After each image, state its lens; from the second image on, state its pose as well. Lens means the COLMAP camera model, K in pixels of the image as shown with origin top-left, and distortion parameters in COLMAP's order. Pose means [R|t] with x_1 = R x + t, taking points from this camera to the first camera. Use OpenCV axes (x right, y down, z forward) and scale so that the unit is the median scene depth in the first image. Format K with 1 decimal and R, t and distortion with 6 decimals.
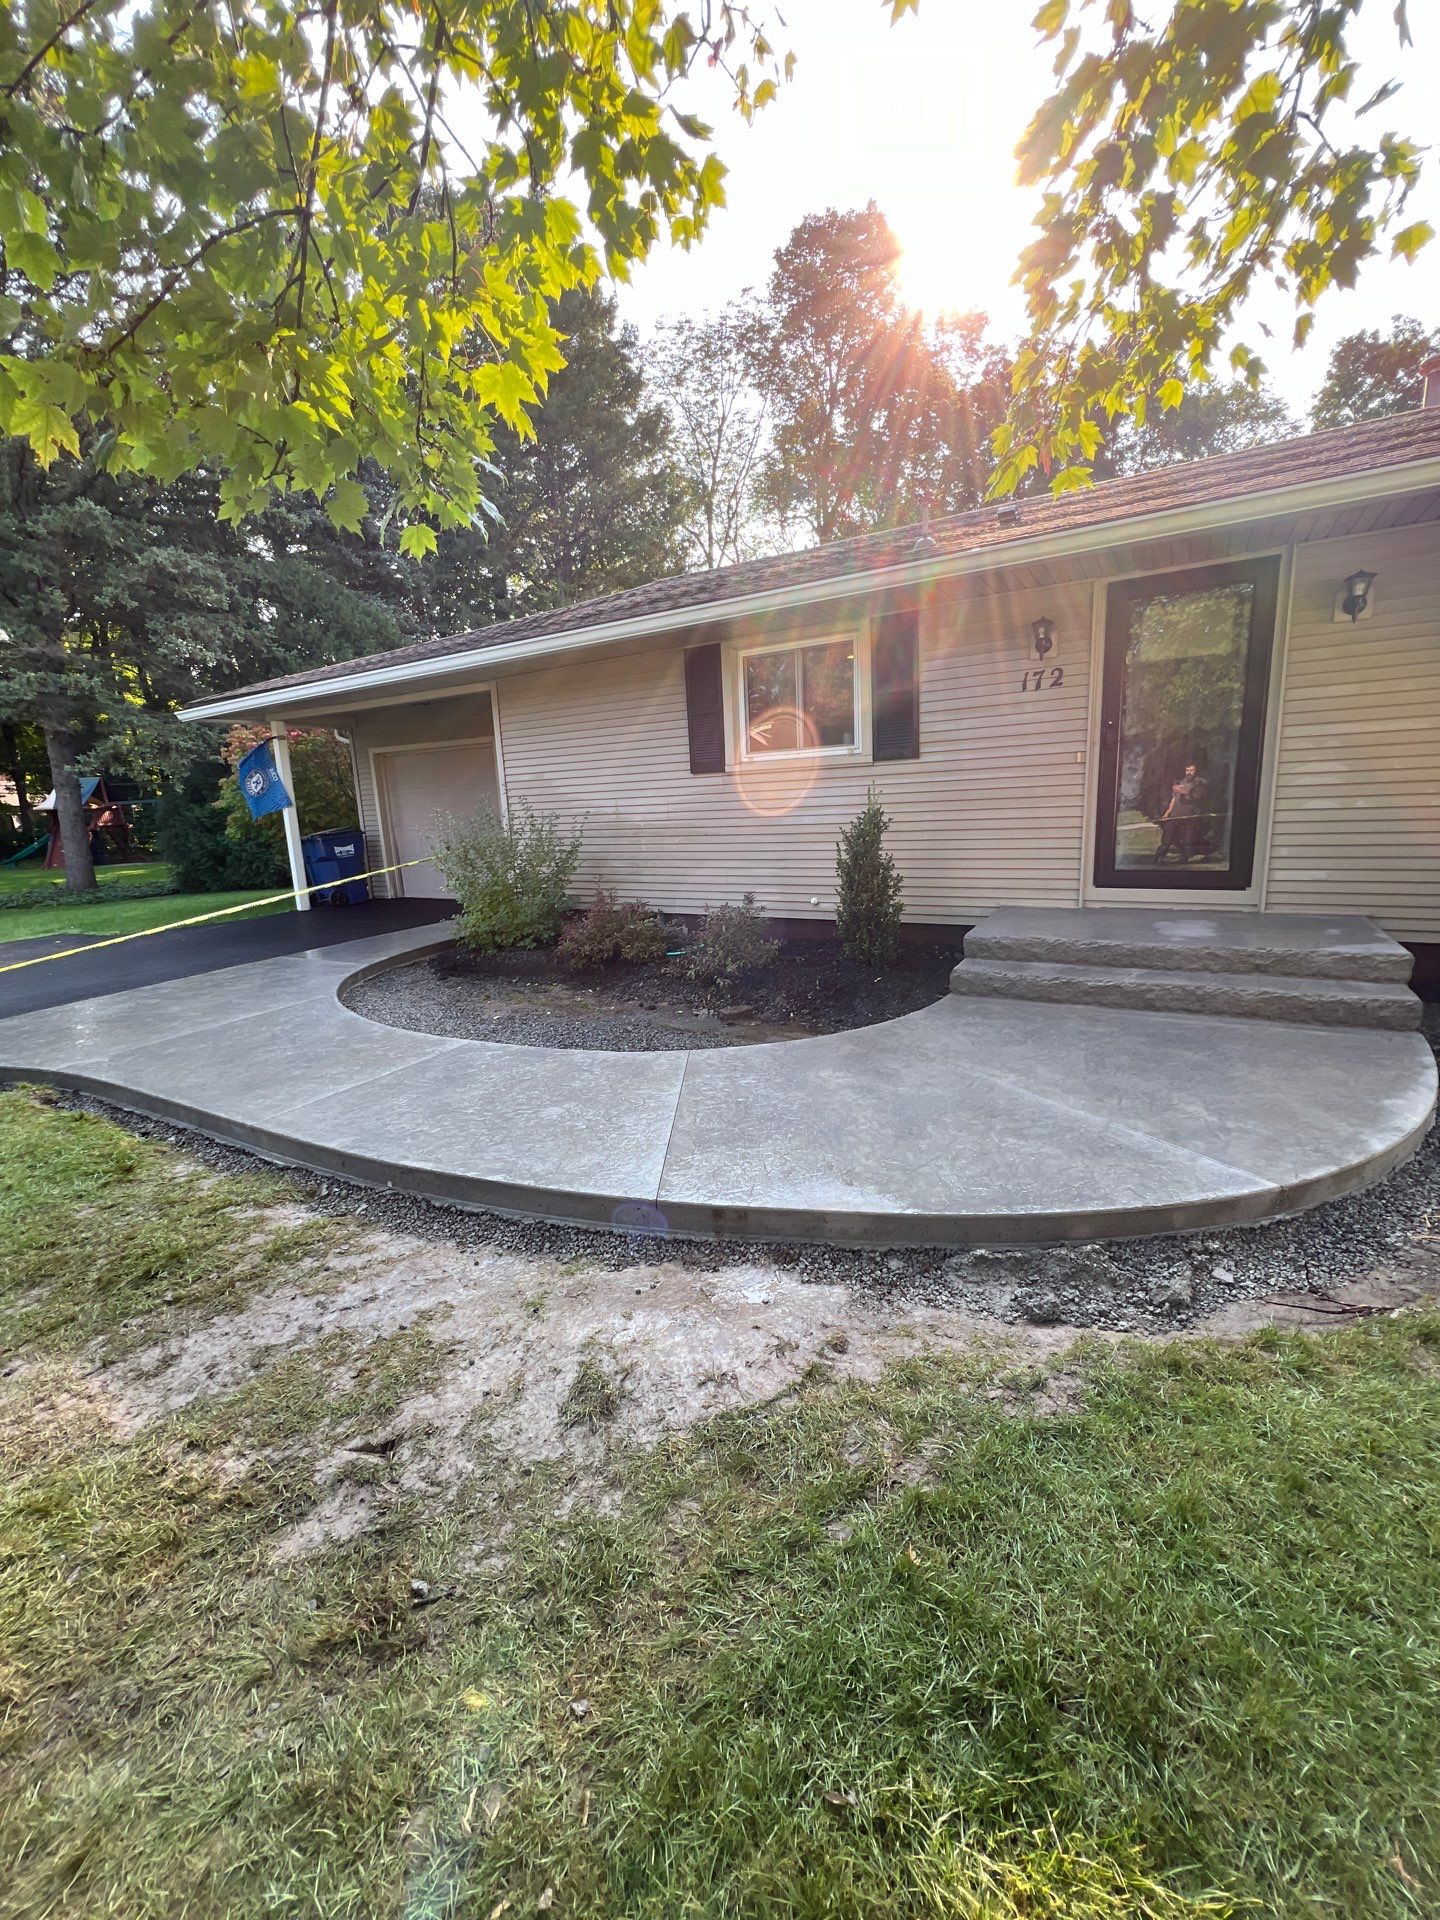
lens RADIAL K [[761.3, 0, 725.5], [0, 761.3, 953.1], [0, 0, 1]] dist [0.003276, -0.002990]
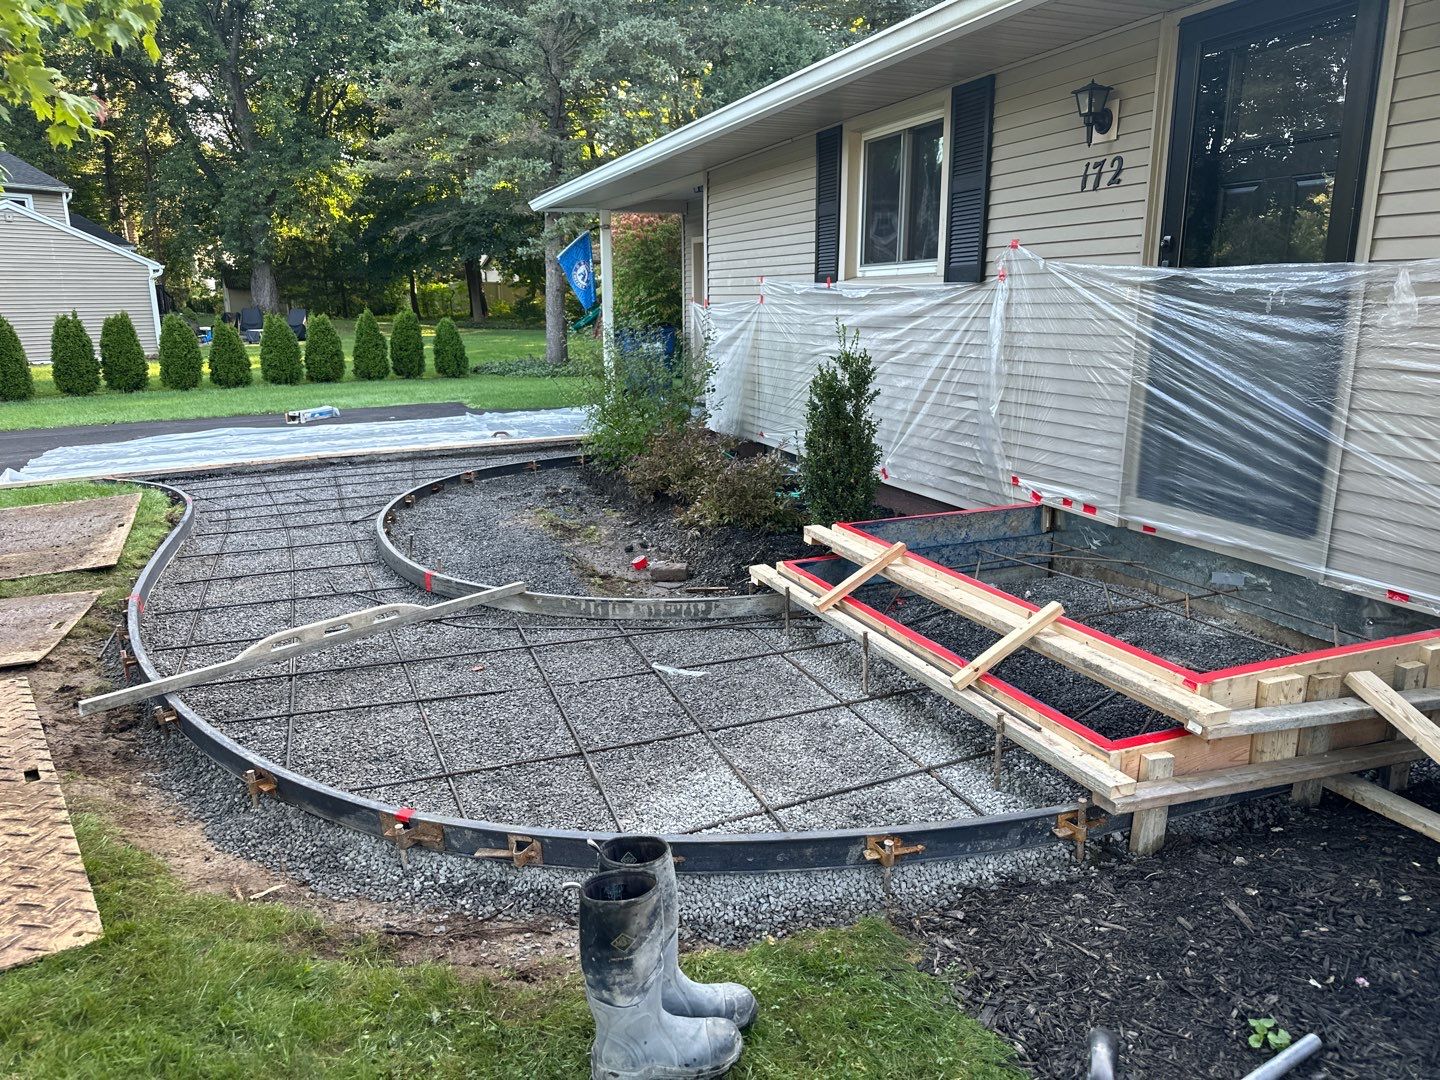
lens RADIAL K [[1020.5, 0, 713.5], [0, 1020.5, 535.8], [0, 0, 1]] dist [0.029579, -0.035714]
pose [[0.763838, 0.188175, -0.617367, 0.759668], [-0.157169, 0.981989, 0.104854, -0.094225], [0.625979, 0.016939, 0.779656, 0.111792]]
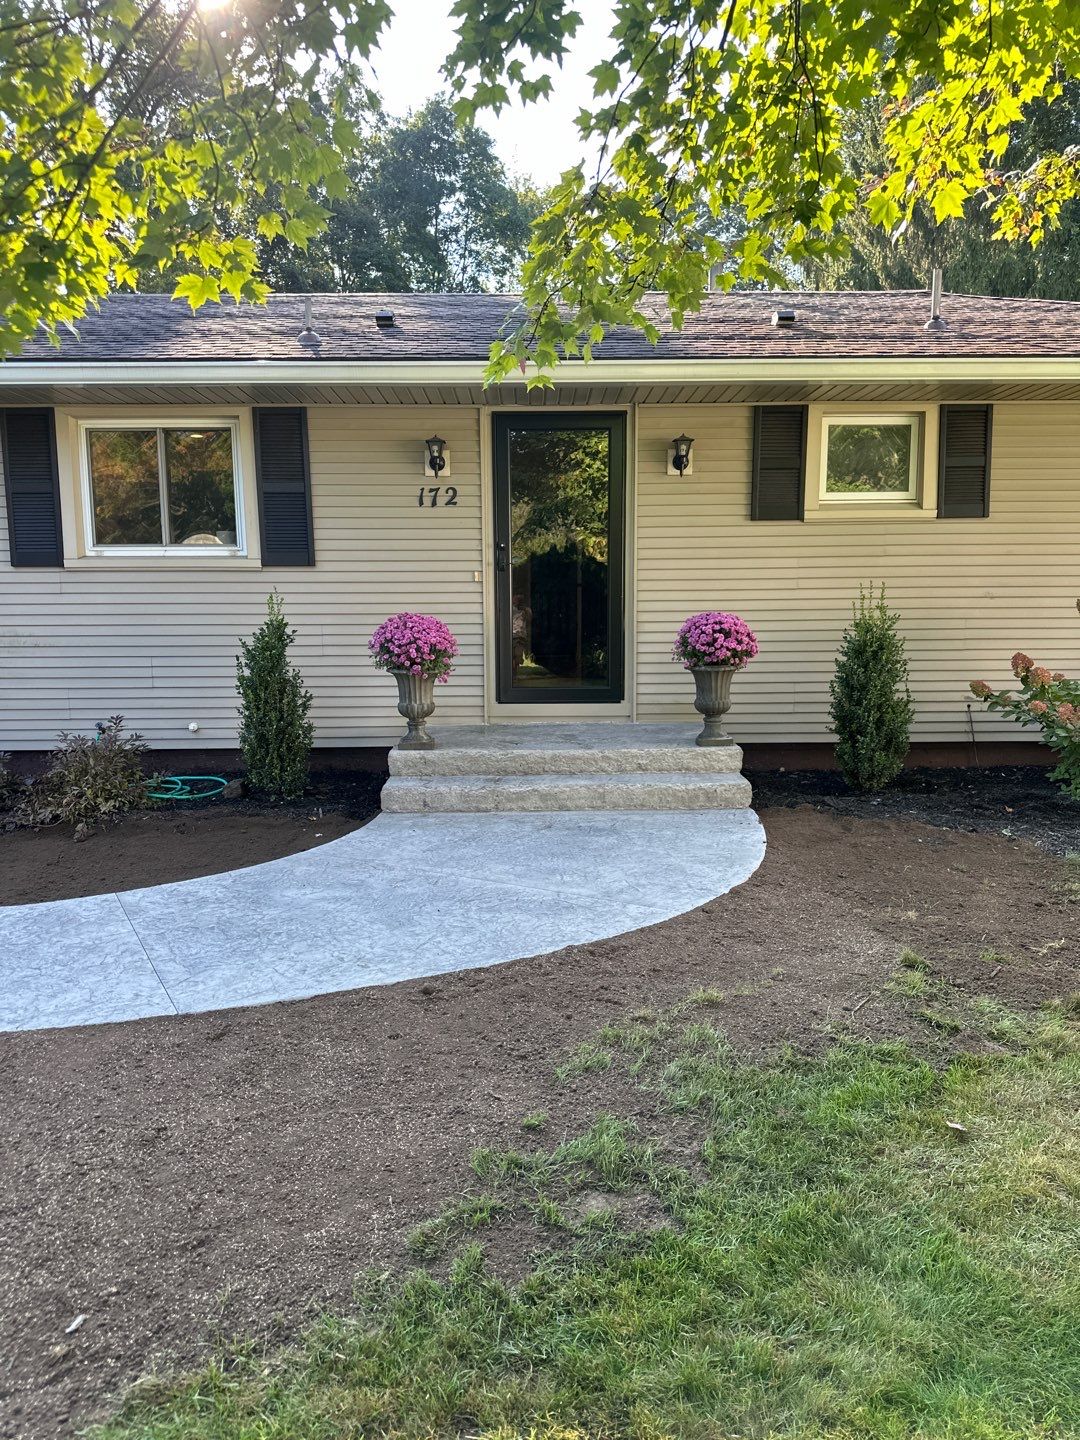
lens RADIAL K [[991.0, 0, 537.0], [0, 991.0, 733.2], [0, 0, 1]] dist [0.155135, -0.306724]
pose [[0.856339, -0.029332, 0.515581, -0.155734], [0.069133, 0.995910, -0.058166, 0.033916], [-0.511766, 0.085454, 0.854864, -0.157563]]
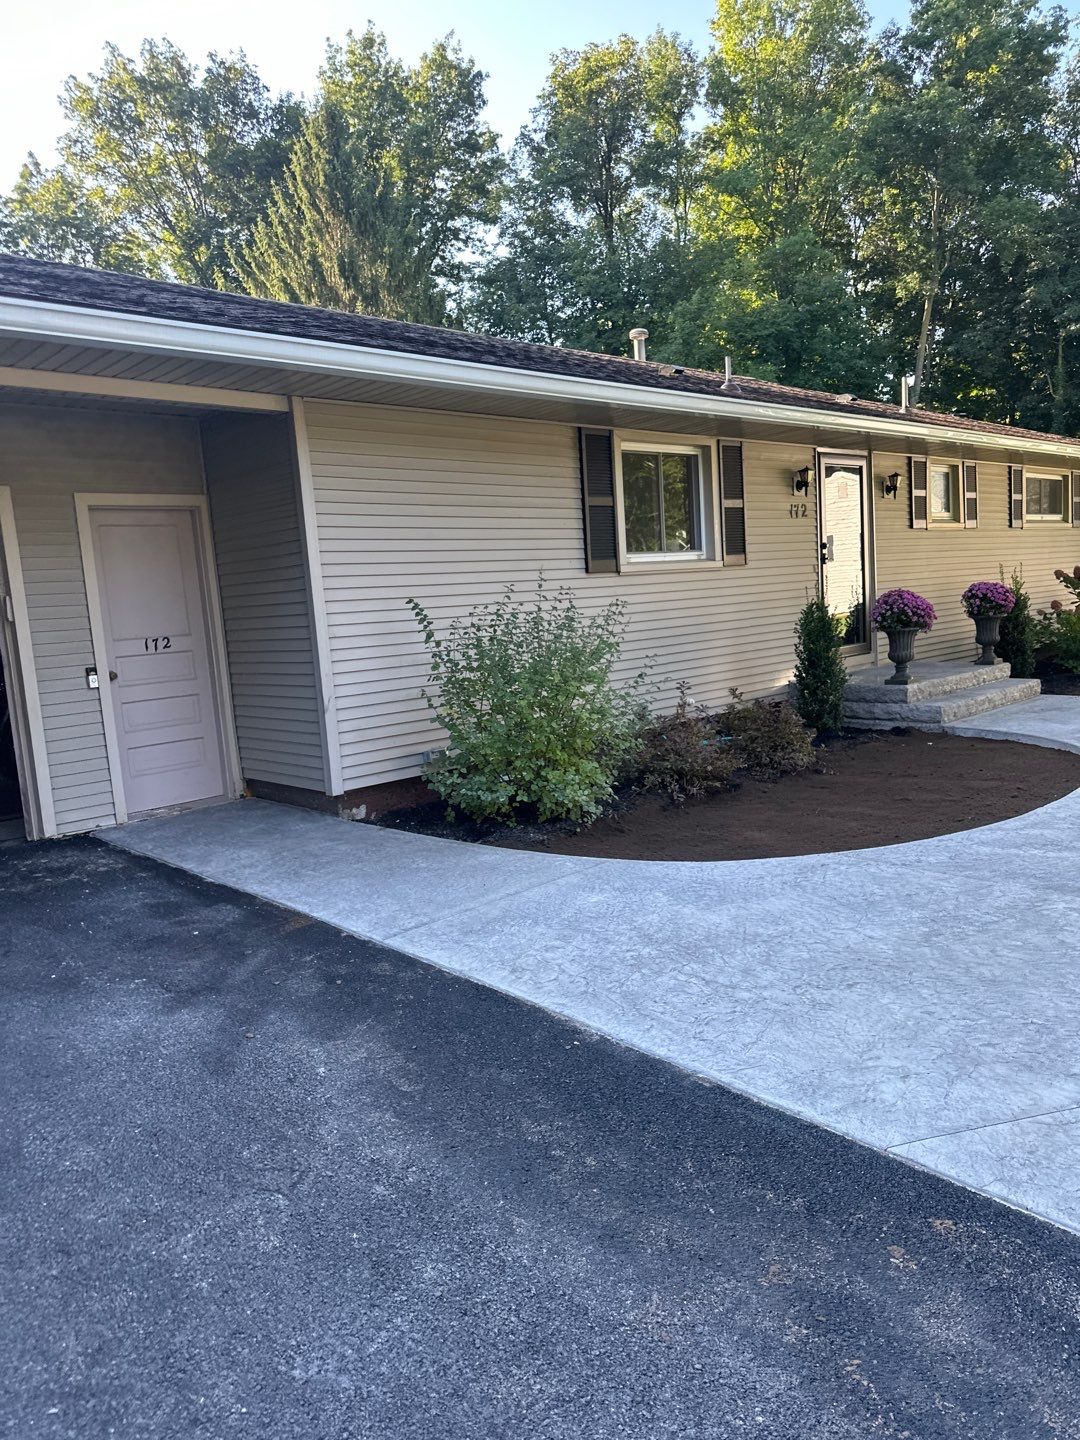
lens RADIAL K [[1020.5, 0, 540.0], [0, 1020.5, 720.0], [0, 0, 1]] dist [0.029579, -0.035714]
pose [[0.296057, -0.084952, 0.951385, -1.481681], [0.241376, 0.970363, 0.011534, -0.132057], [-0.924169, 0.226227, 0.307788, 0.946552]]
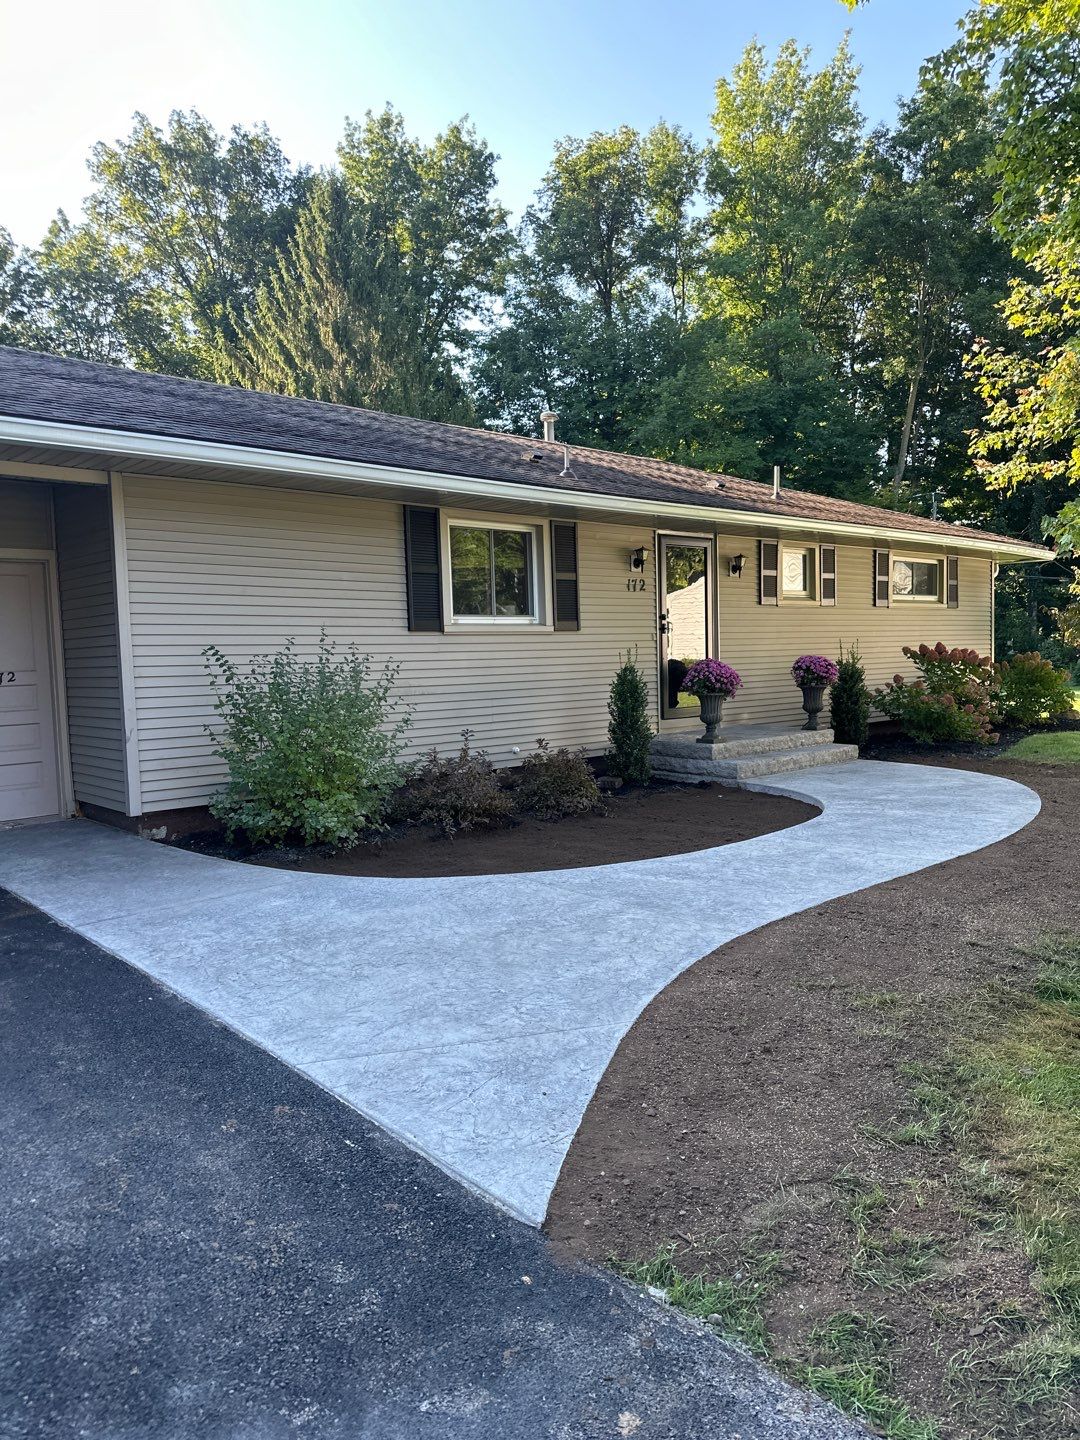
lens RADIAL K [[1030.5, 0, 547.8], [0, 1030.5, 706.5], [0, 0, 1]] dist [0.036693, -0.044667]
pose [[0.301180, -0.006661, 0.953544, -1.566451], [0.201419, 0.977858, -0.056788, -0.044170], [-0.932052, 0.209166, 0.295852, 0.609527]]
